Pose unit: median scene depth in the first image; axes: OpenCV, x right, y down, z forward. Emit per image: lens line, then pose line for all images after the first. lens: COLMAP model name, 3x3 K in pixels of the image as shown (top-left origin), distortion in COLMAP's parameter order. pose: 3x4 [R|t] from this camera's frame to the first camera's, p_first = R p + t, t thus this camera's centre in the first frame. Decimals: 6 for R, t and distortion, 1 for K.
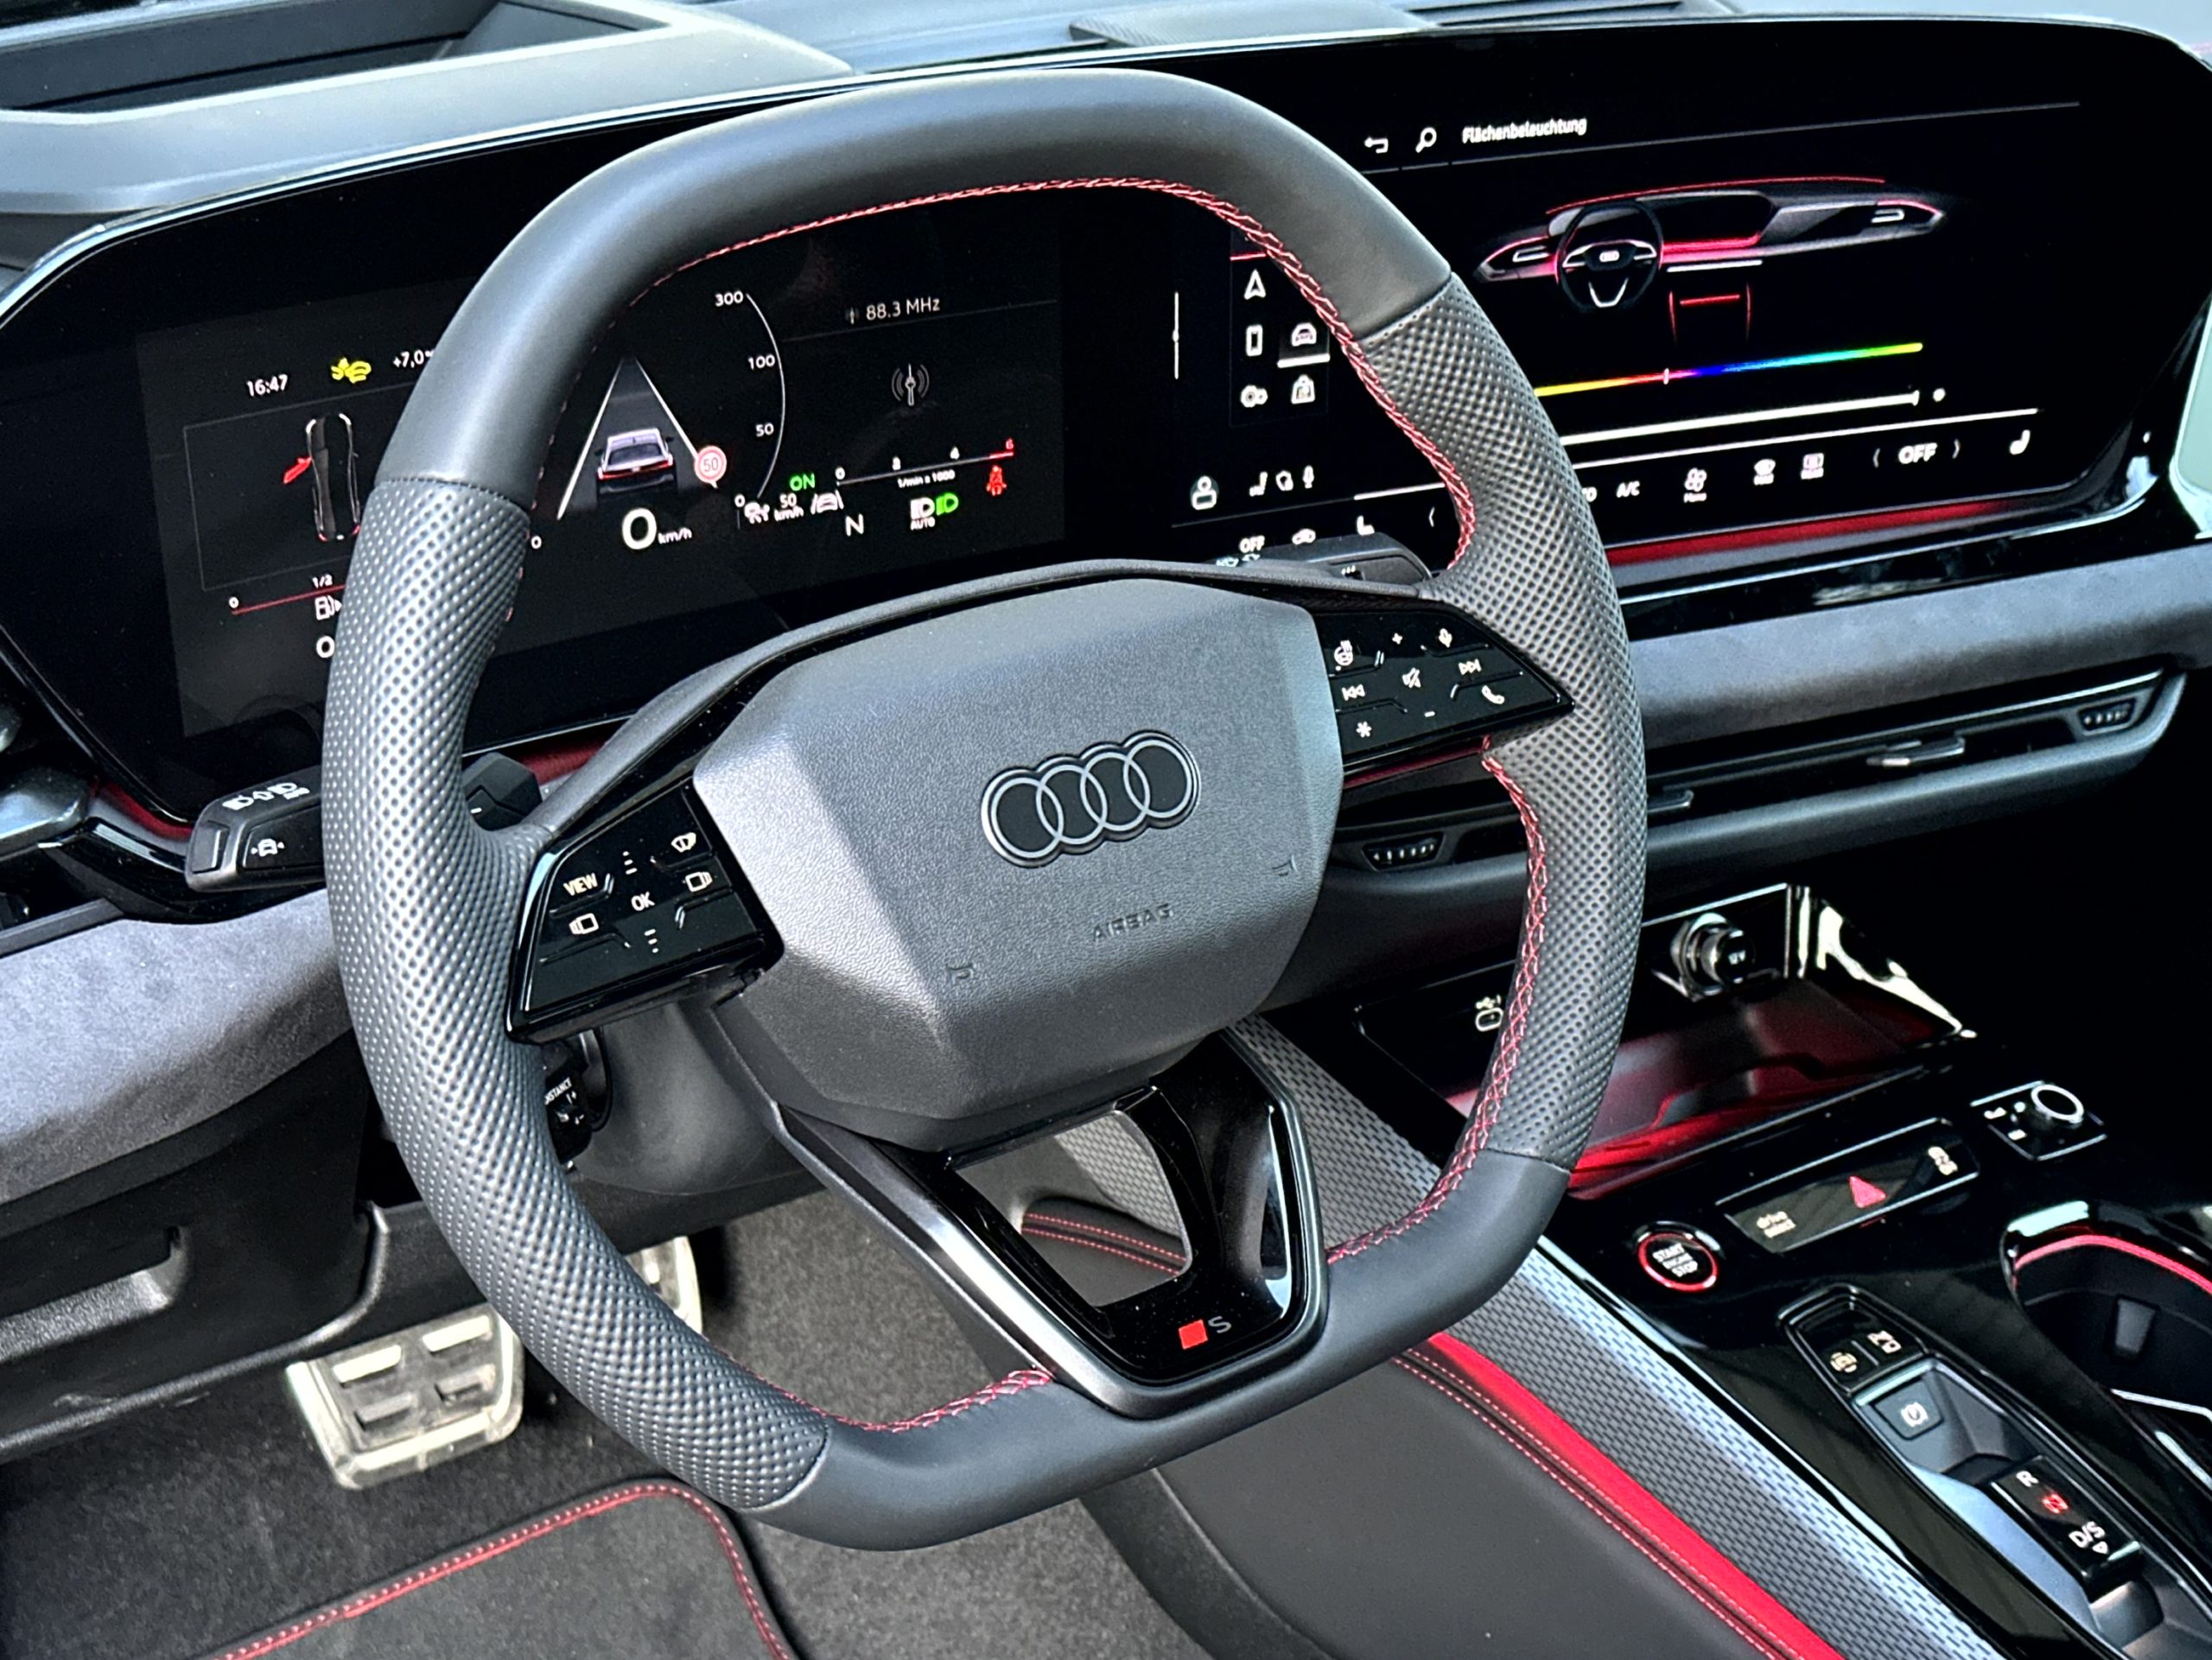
lens RADIAL K [[3291.7, 0, 1106.5], [0, 3291.7, 841.7], [0, 0, 1]] dist [0.108857, 0.000000]
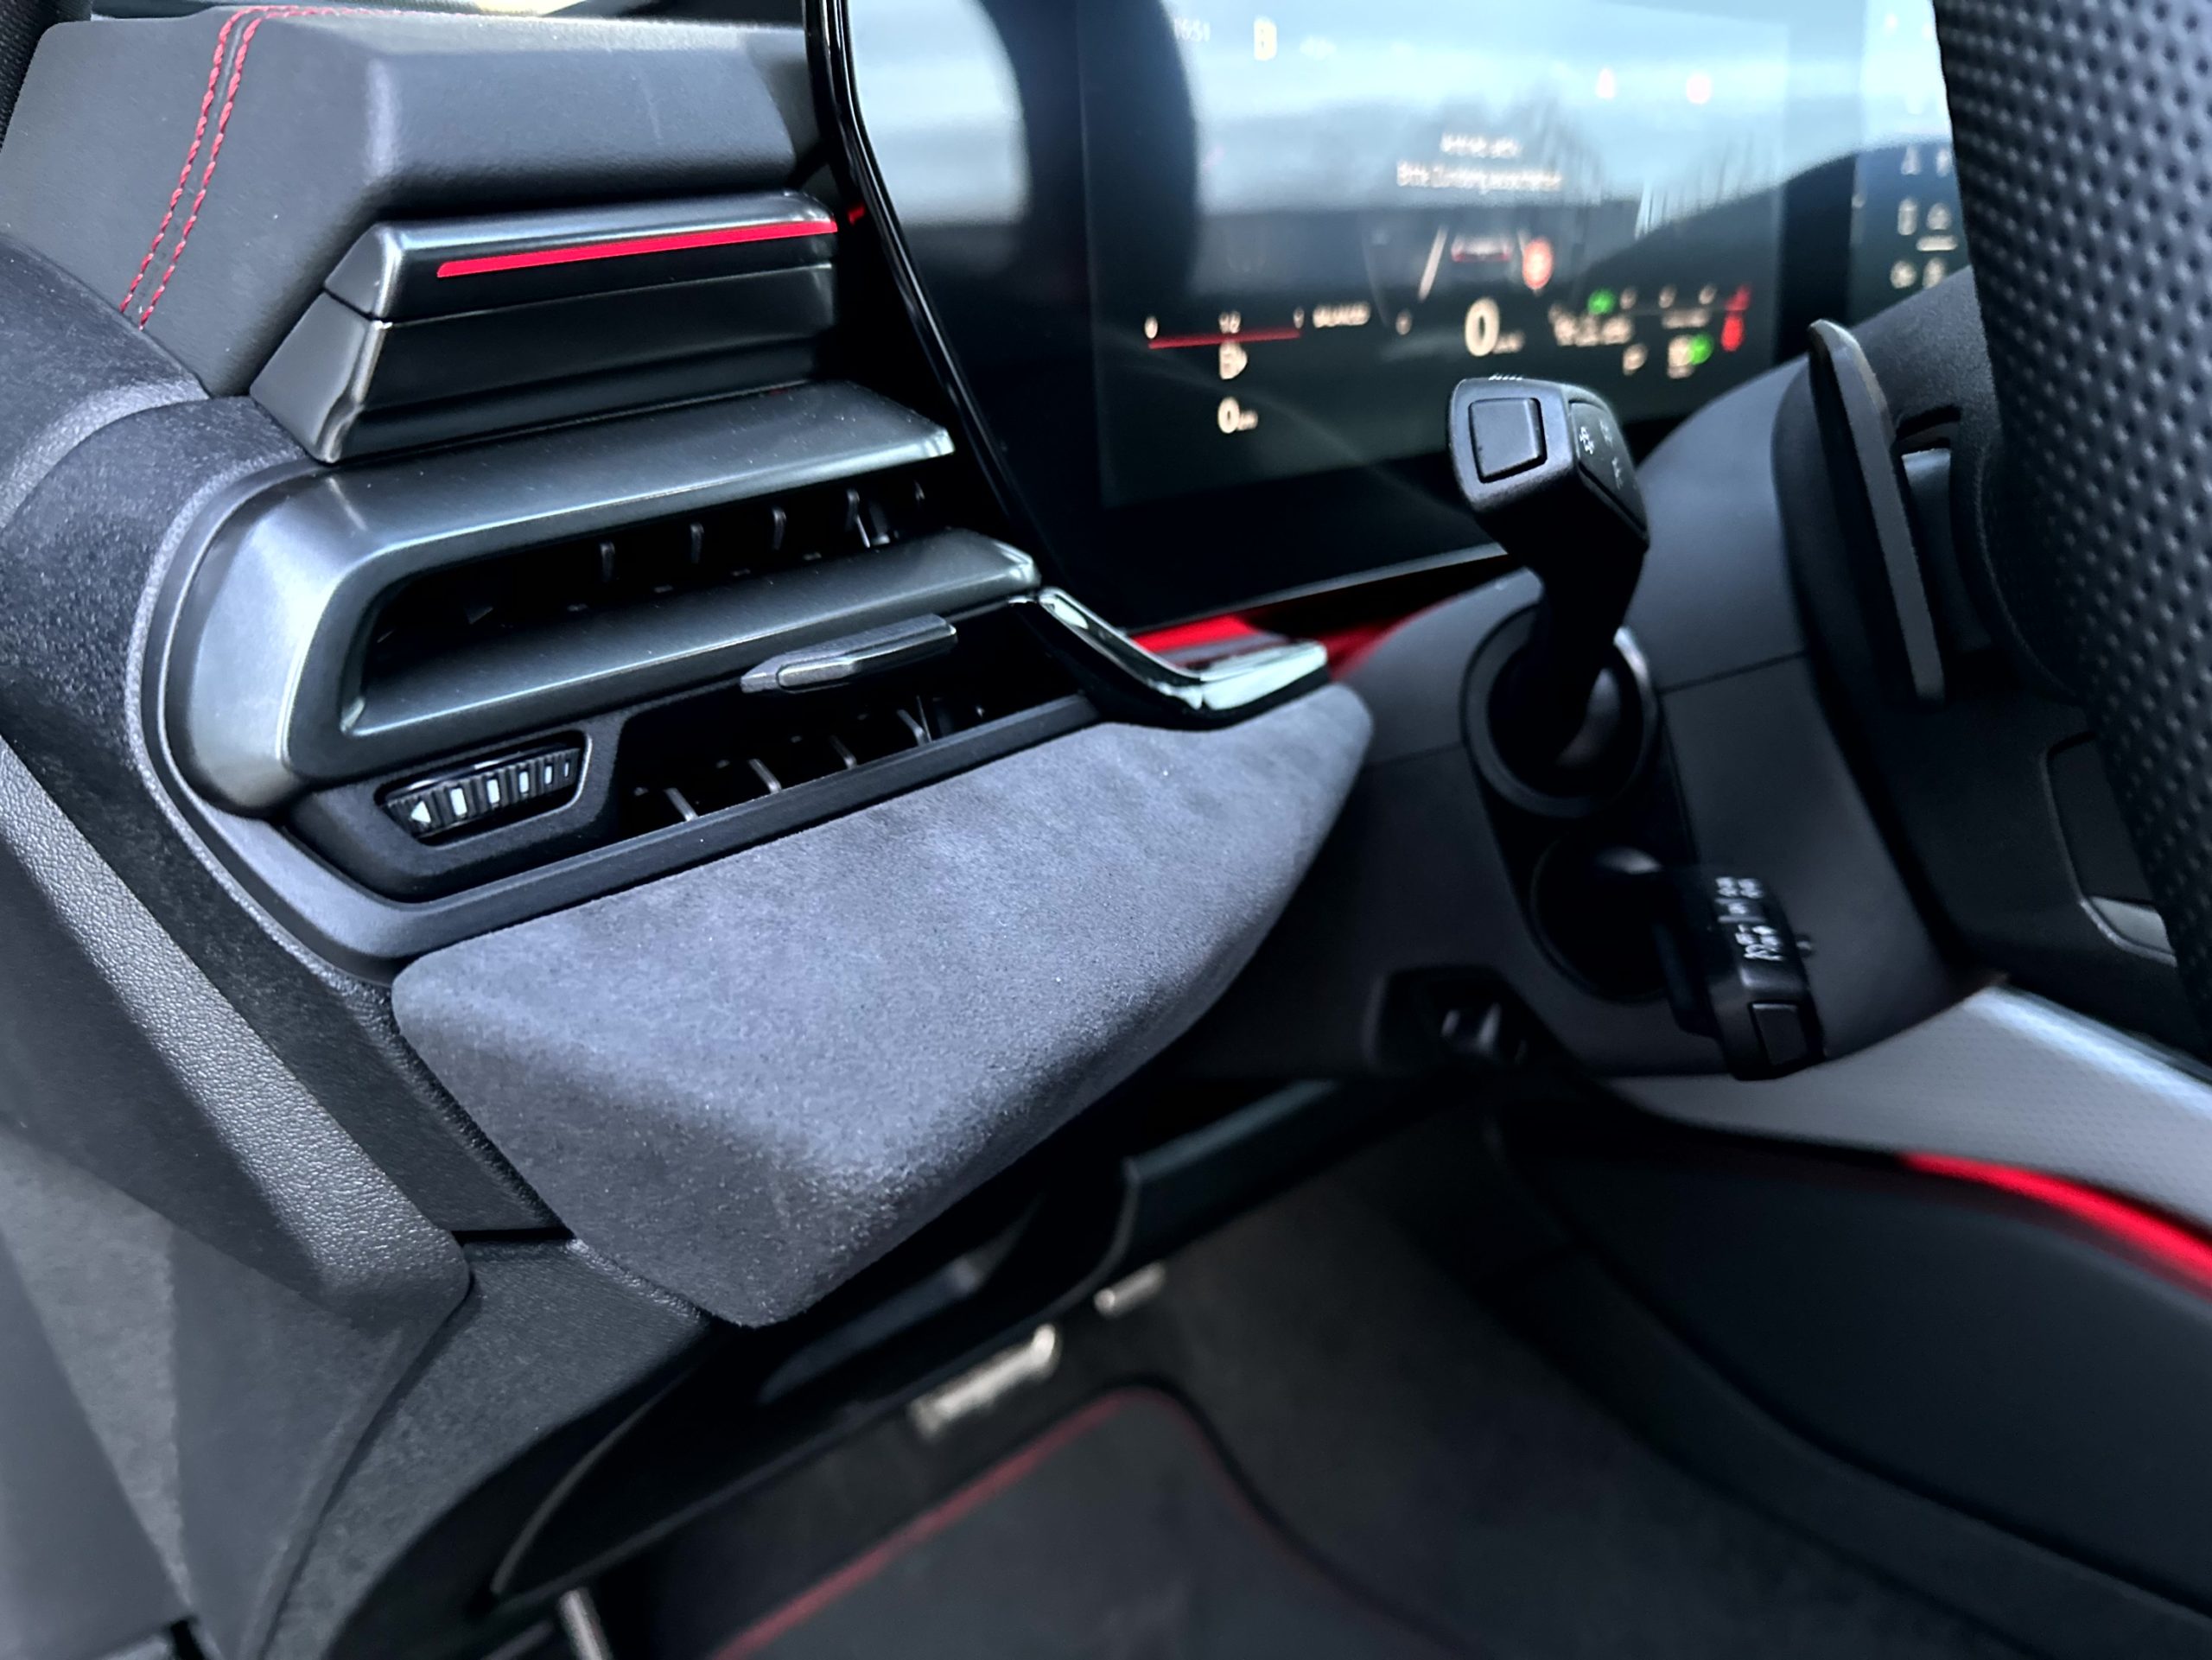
lens RADIAL K [[1556.4, 0, 1103.3], [0, 1556.4, 832.5], [0, 0, 1]] dist [0.026375, -0.044584]
pose [[0.991535, -0.080937, 0.101530, -0.278436], [0.090330, 0.991690, -0.091601, 0.062956], [-0.093272, 0.099996, 0.990606, 0.581747]]
